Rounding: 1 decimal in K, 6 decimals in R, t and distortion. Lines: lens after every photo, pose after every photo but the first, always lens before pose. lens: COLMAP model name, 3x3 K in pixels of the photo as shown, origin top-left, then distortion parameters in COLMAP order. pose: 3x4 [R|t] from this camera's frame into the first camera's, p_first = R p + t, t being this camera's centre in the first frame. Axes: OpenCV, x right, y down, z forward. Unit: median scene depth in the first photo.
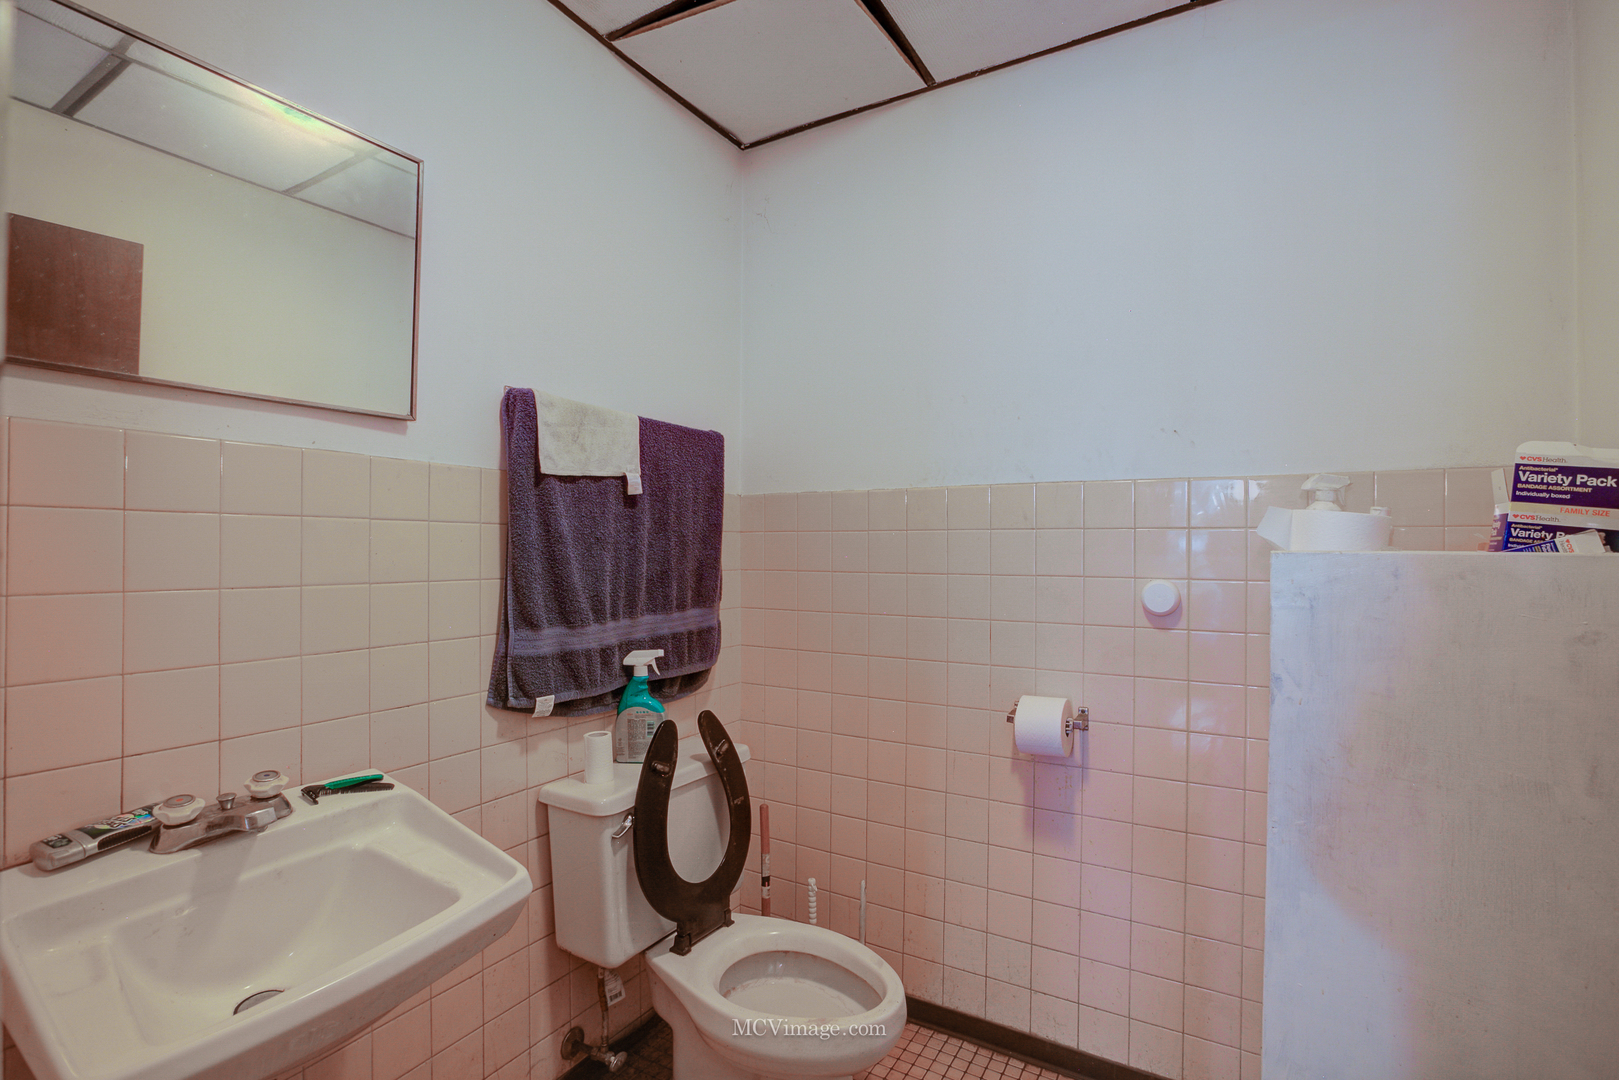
lens RADIAL K [[741.5, 0, 815.9], [0, 741.5, 541.5], [0, 0, 1]] dist [-0.039373, 0.008102]
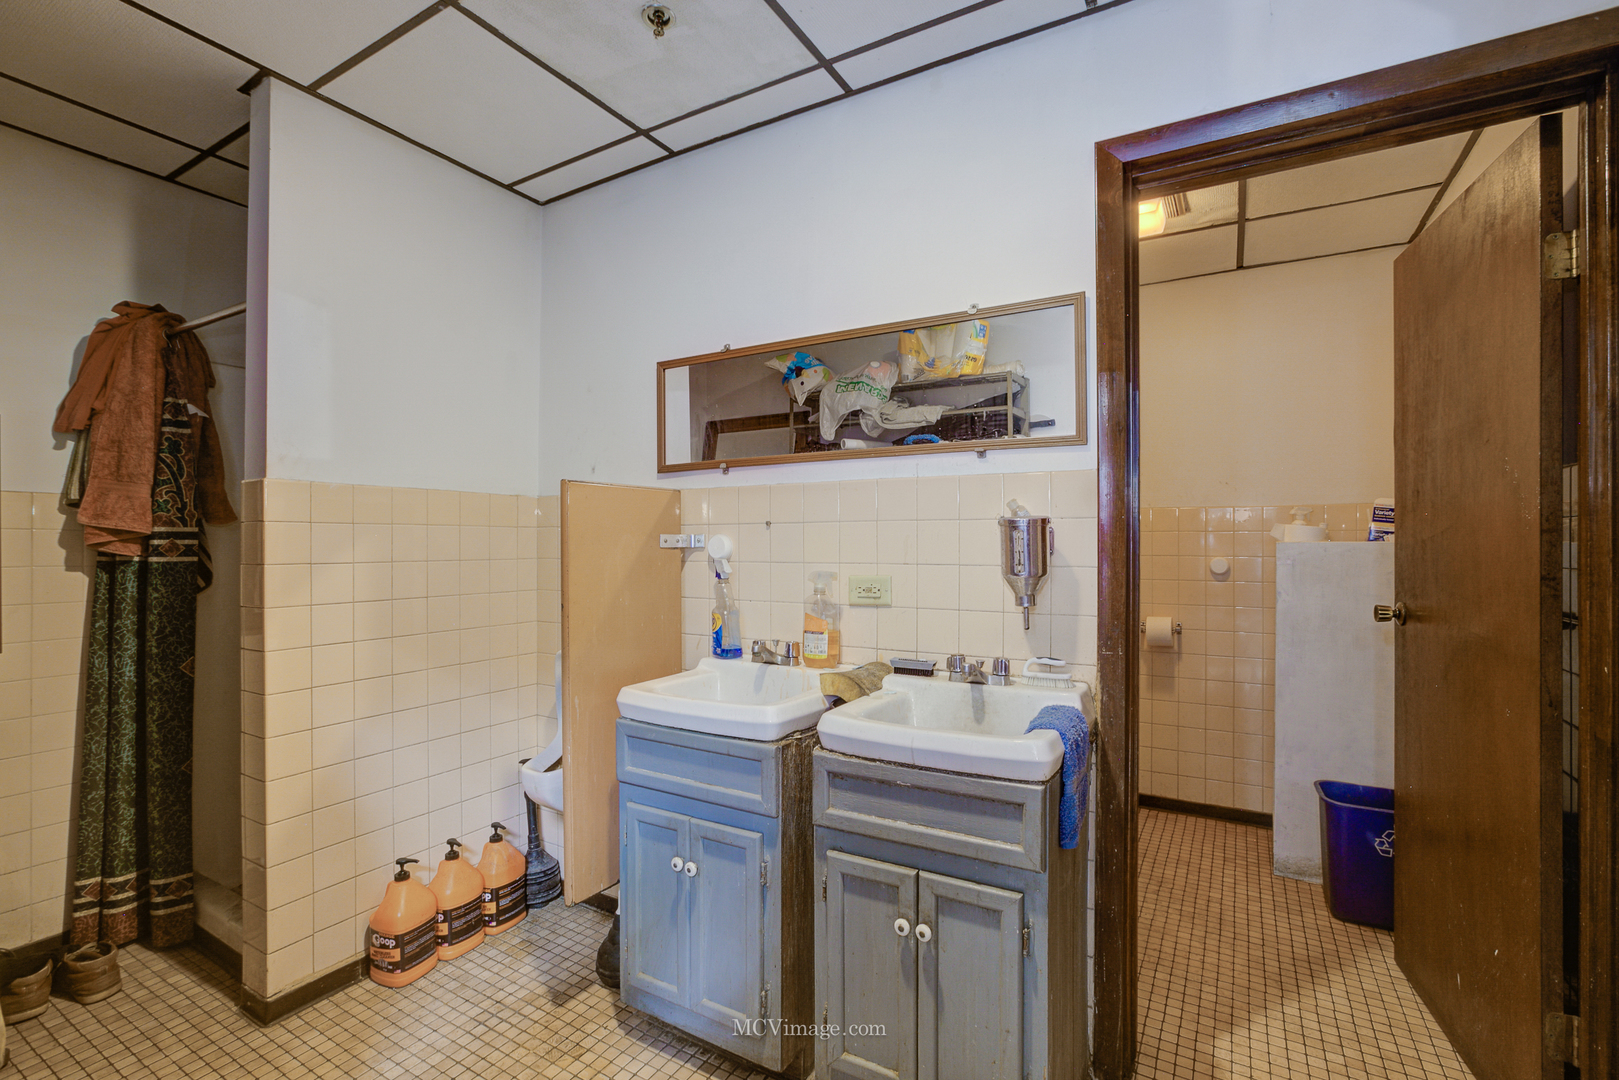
lens RADIAL K [[741.5, 0, 803.7], [0, 741.5, 535.9], [0, 0, 1]] dist [-0.039373, 0.008102]
pose [[0.999960, -0.002686, -0.008481, -0.756550], [0.002684, 0.999996, -0.000318, -0.007592], [0.008482, 0.000296, 0.999964, -1.174102]]
